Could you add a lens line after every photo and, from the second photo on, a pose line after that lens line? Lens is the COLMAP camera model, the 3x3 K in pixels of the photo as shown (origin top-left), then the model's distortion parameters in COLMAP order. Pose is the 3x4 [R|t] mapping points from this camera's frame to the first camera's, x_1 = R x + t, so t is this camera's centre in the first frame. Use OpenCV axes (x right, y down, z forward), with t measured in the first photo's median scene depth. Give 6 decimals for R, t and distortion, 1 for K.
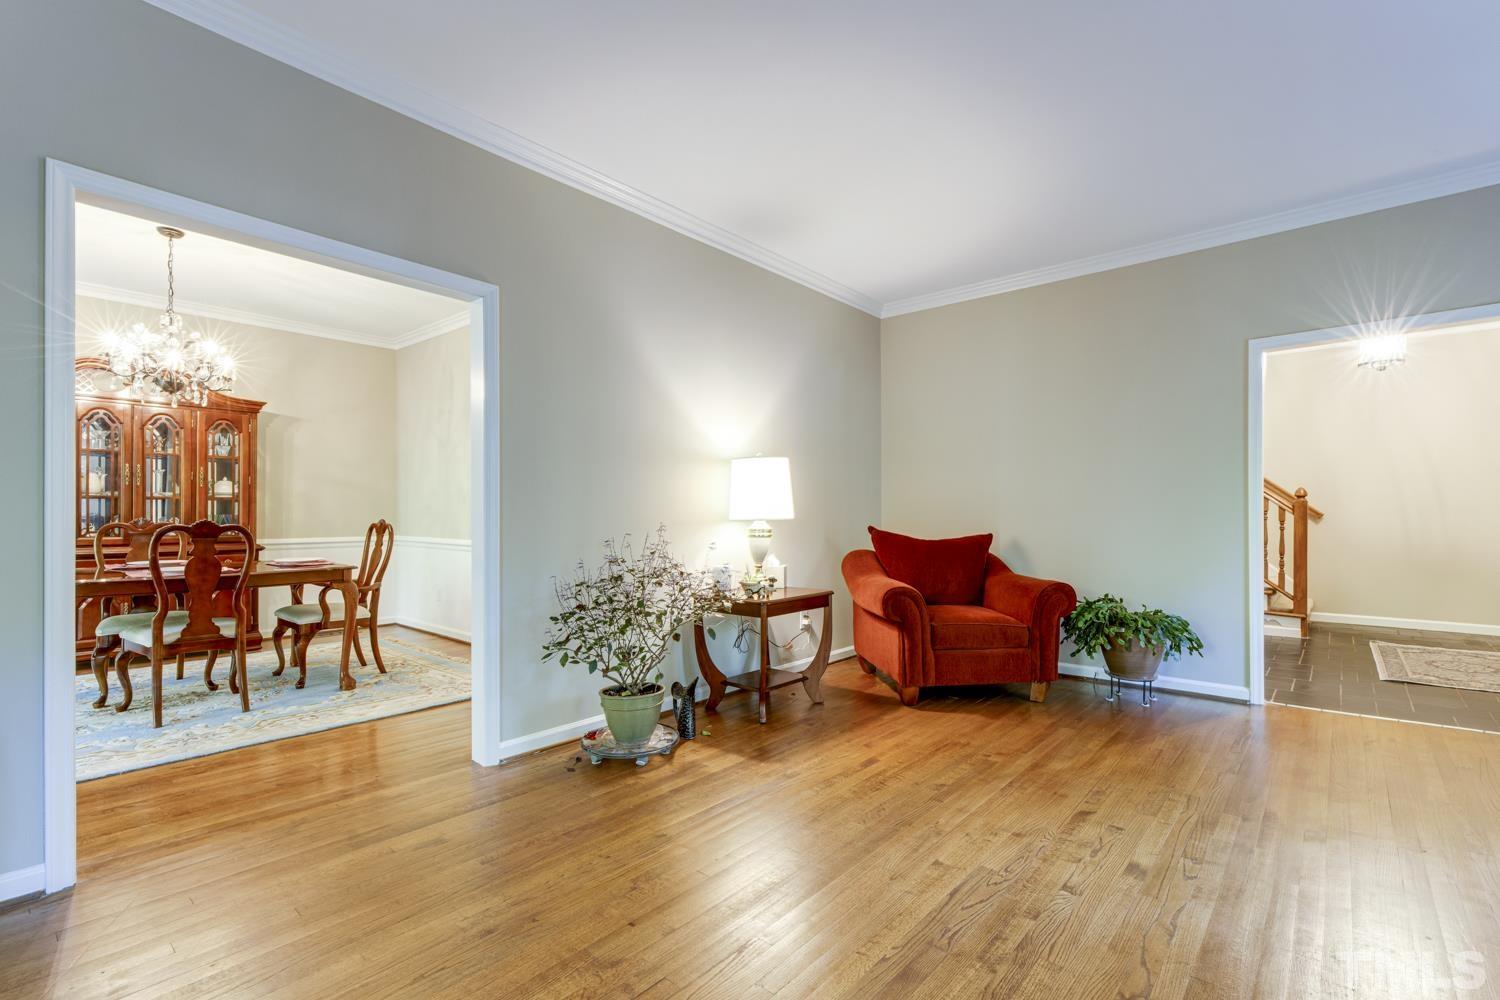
lens RADIAL K [[687.3, 0, 766.0], [0, 687.3, 515.0], [0, 0, 1]] dist [0.003316, -0.000019]
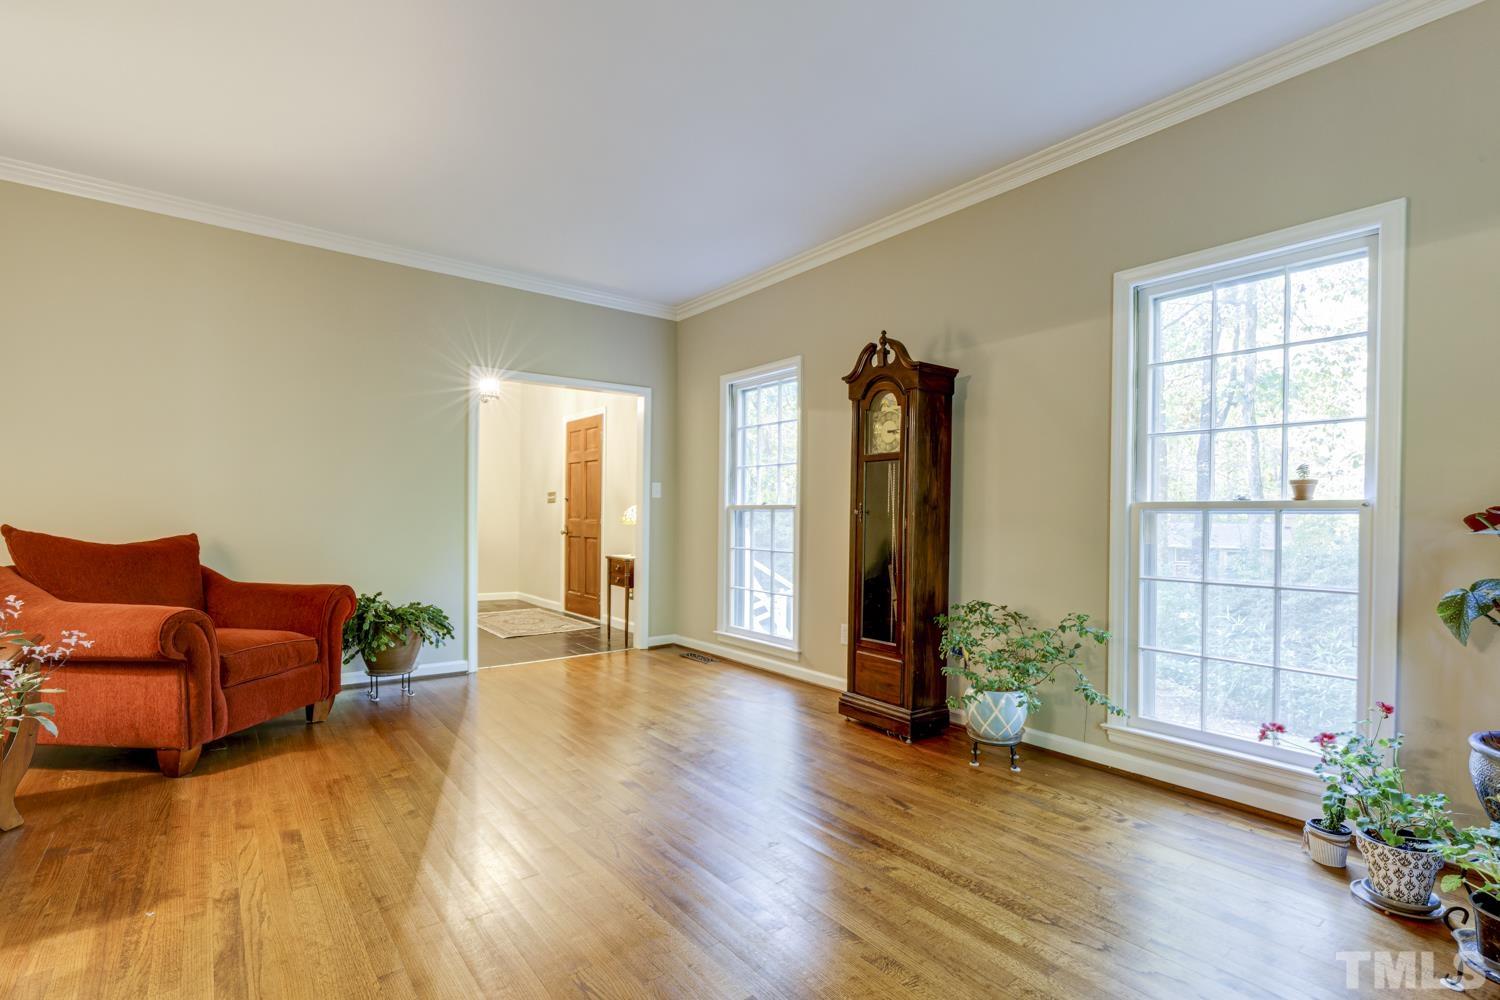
lens RADIAL K [[701.5, 0, 756.5], [0, 701.5, 535.6], [0, 0, 1]] dist [-0.000087, -0.000068]
pose [[0.208284, -0.017021, 0.977920, -0.379008], [-0.004282, 0.999823, 0.018314, 0.013147], [-0.978059, -0.008002, 0.208175, 0.273316]]
